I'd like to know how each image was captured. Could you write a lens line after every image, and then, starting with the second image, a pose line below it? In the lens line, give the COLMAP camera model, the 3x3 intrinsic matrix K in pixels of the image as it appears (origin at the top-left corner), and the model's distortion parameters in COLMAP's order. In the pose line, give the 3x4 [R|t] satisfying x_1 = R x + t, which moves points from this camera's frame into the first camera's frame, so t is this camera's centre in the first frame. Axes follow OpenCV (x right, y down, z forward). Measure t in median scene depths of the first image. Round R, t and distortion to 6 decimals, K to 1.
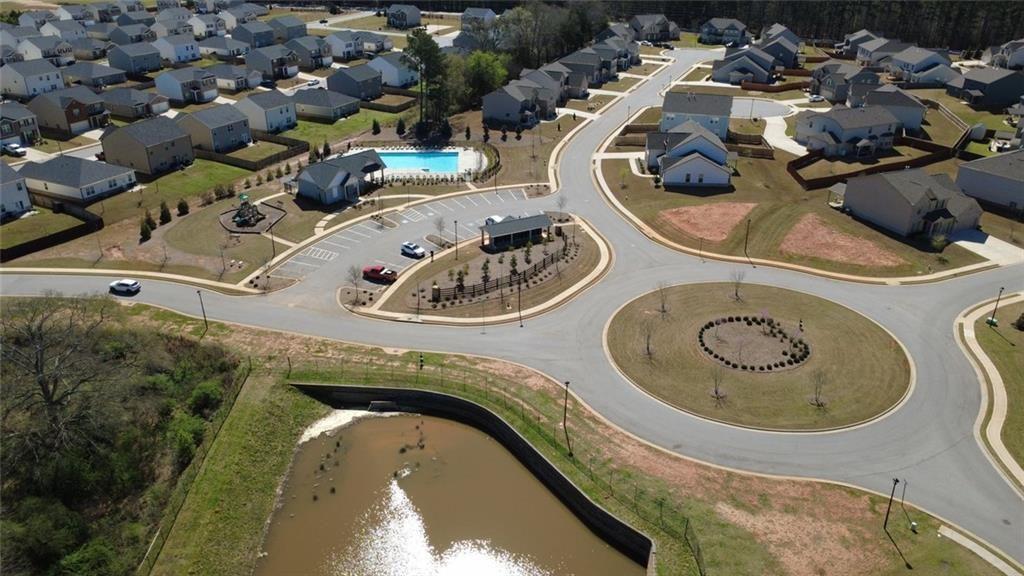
lens RADIAL K [[742.6, 0, 512.0], [0, 742.6, 288.0], [0, 0, 1]] dist [0.003823, -0.002695]
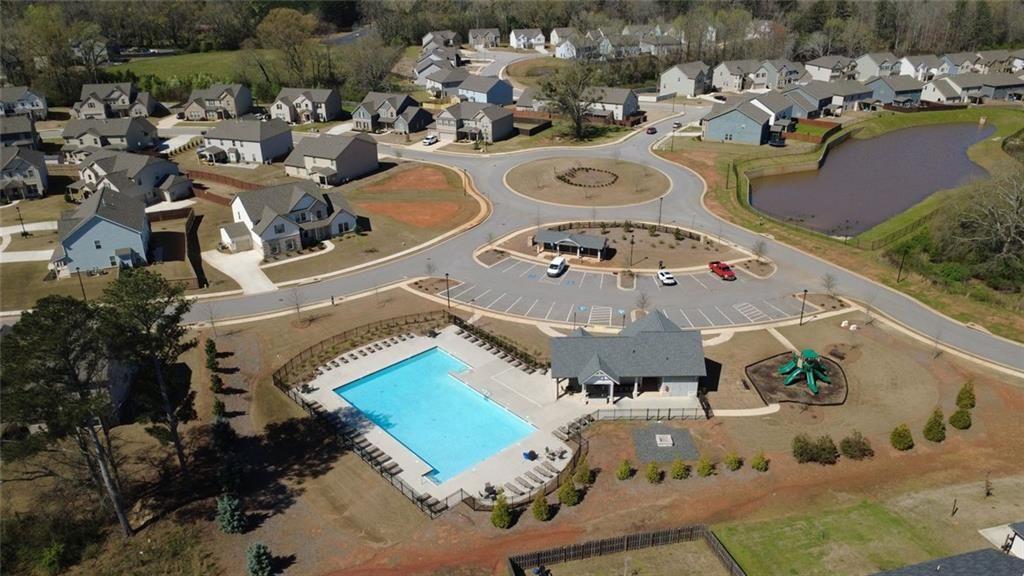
lens RADIAL K [[742.6, 0, 512.0], [0, 742.6, 288.0], [0, 0, 1]] dist [0.003823, -0.002695]
pose [[-0.641826, -0.316514, 0.698483, -0.663200], [0.344767, 0.694499, 0.631511, -0.698612], [-0.684978, 0.646134, -0.336624, 1.432228]]
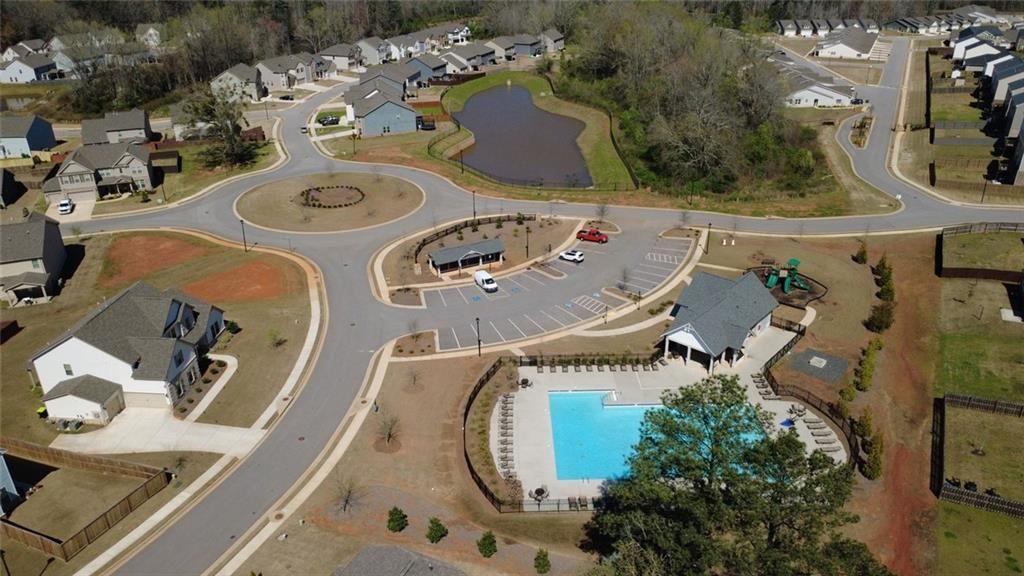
lens RADIAL K [[742.6, 0, 512.0], [0, 742.6, 288.0], [0, 0, 1]] dist [0.003823, -0.002695]
pose [[-0.999573, -0.004289, 0.028897, -0.080613], [0.020013, 0.620045, 0.784311, -0.790695], [-0.021281, 0.784554, -0.619695, 1.614325]]
